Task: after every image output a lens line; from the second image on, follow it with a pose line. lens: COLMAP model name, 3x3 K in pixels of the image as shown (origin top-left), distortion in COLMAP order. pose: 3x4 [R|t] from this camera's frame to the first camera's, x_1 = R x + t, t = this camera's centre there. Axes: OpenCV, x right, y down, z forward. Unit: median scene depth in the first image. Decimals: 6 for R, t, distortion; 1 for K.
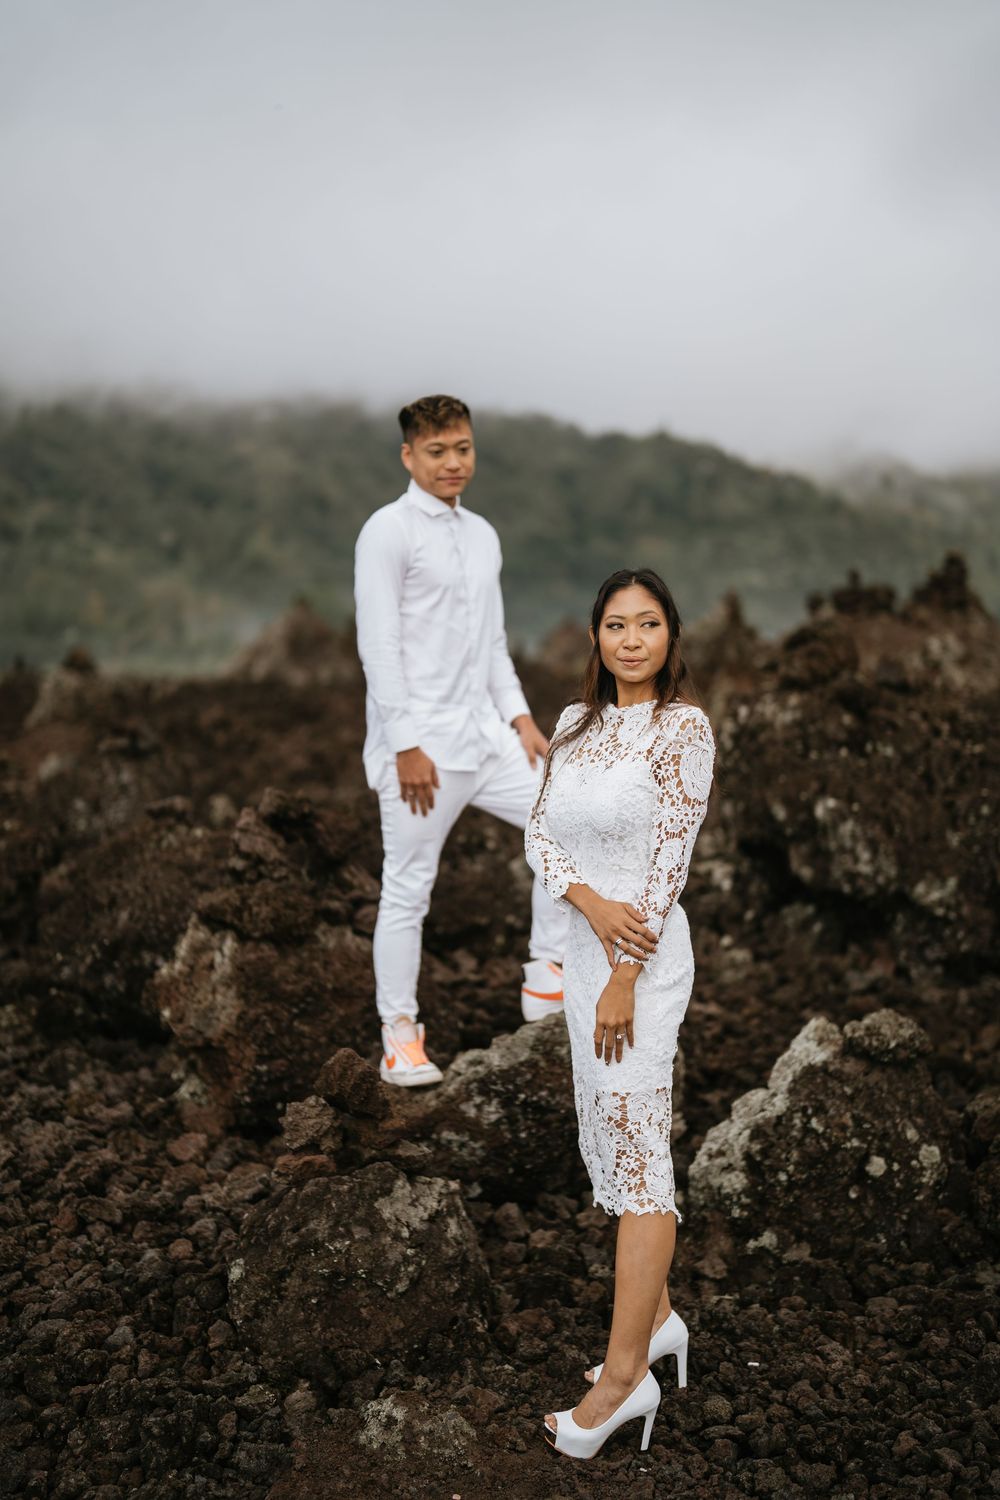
lens RADIAL K [[2126.2, 0, 500.0], [0, 2126.2, 750.0], [0, 0, 1]] dist [-0.049009, 0.458575]
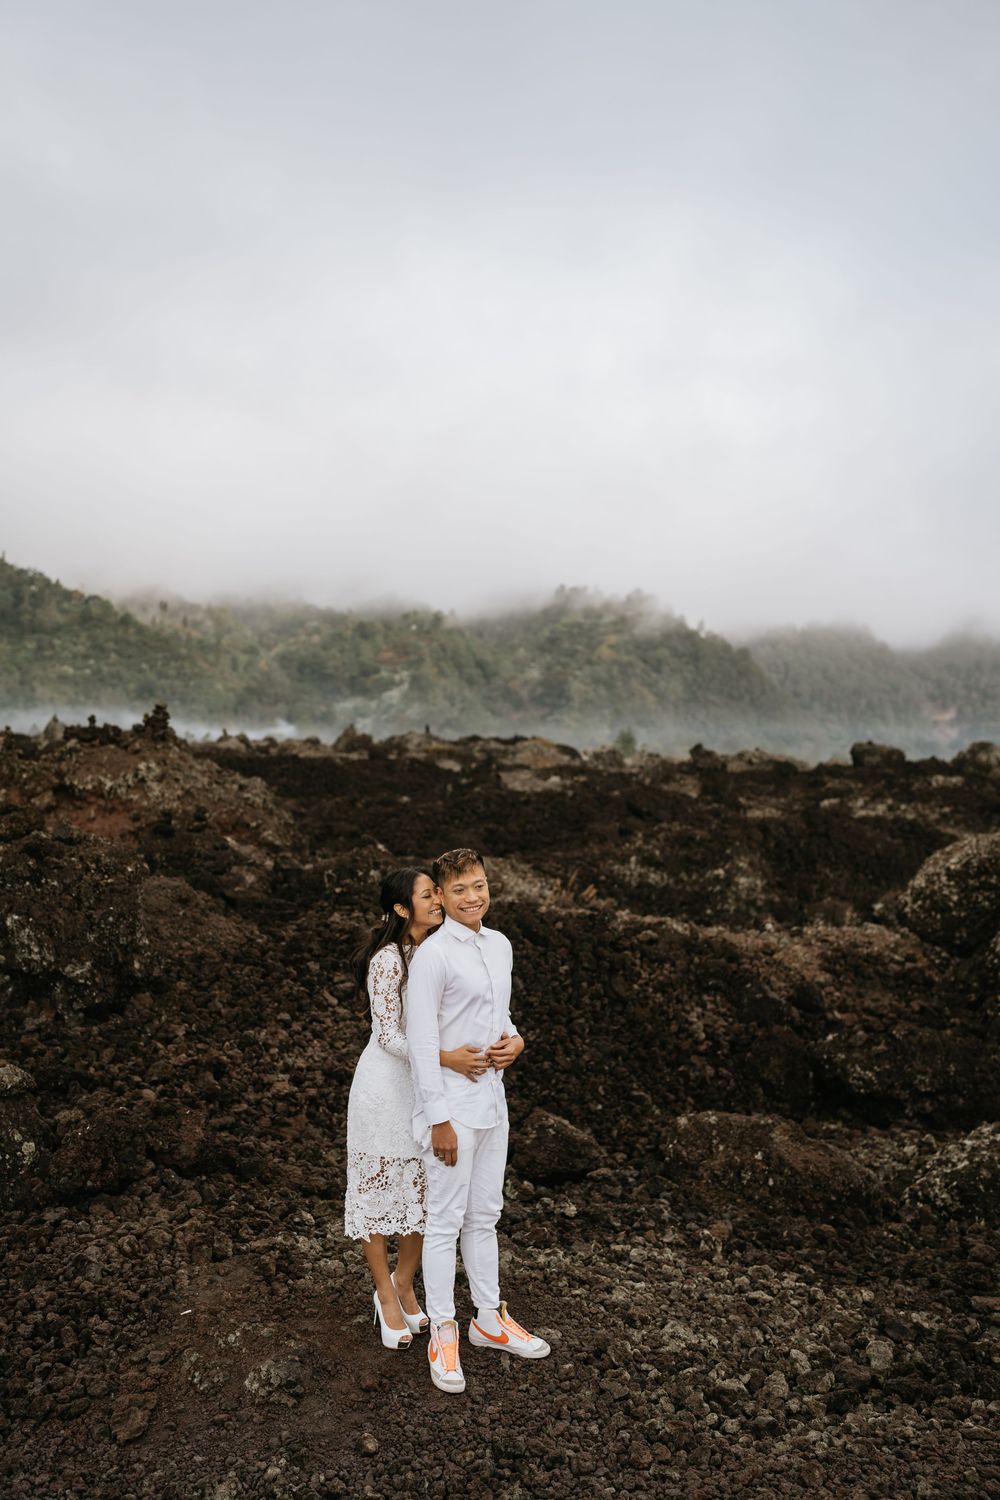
lens RADIAL K [[1492.6, 0, 500.0], [0, 1492.6, 750.0], [0, 0, 1]] dist [0.000136, -0.001140]
pose [[0.923430, 0.015691, 0.383445, 0.056090], [-0.008286, 0.999746, -0.020955, -0.084490], [-0.383676, 0.016173, 0.923326, -0.223585]]
